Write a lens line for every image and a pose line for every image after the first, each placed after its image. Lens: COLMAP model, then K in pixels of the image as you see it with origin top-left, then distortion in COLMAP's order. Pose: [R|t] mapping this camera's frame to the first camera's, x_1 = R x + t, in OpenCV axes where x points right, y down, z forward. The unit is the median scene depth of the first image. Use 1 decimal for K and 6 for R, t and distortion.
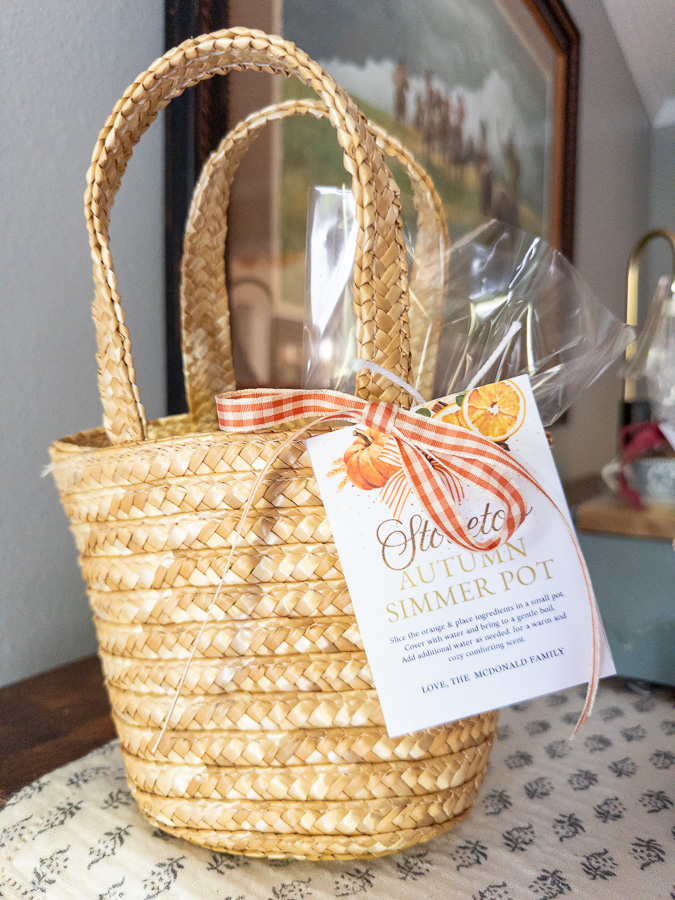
lens RADIAL K [[739.4, 0, 337.5], [0, 739.4, 450.0], [0, 0, 1]] dist [0.060833, -0.282504]
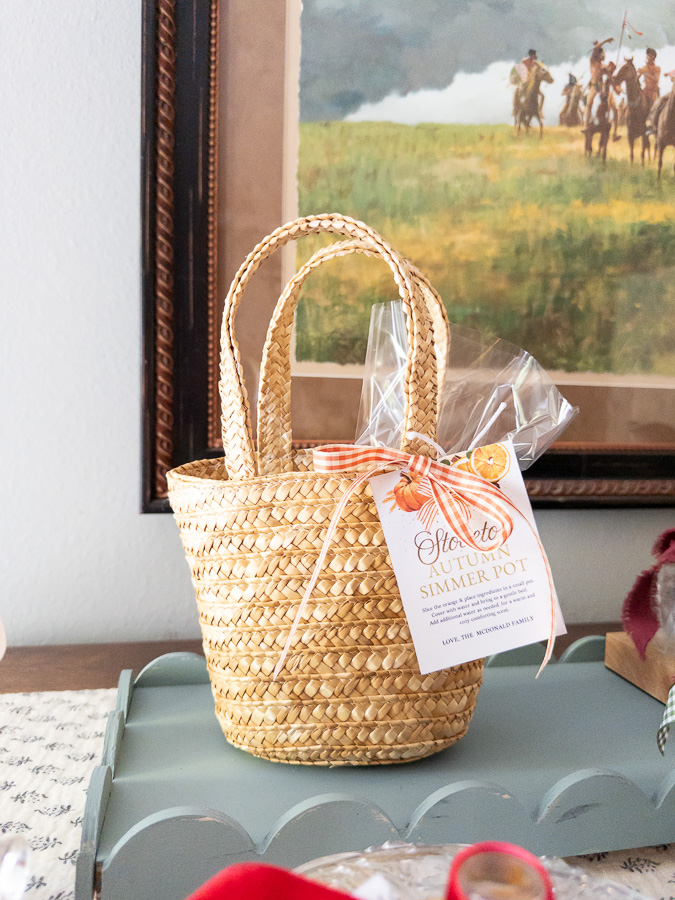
lens RADIAL K [[739.4, 0, 337.5], [0, 739.4, 450.0], [0, 0, 1]] dist [0.060833, -0.282504]
pose [[0.997592, 0.018974, 0.066704, -0.213910], [-0.017485, 0.999586, -0.022836, -0.037495], [-0.067110, 0.021615, 0.997511, -0.530858]]
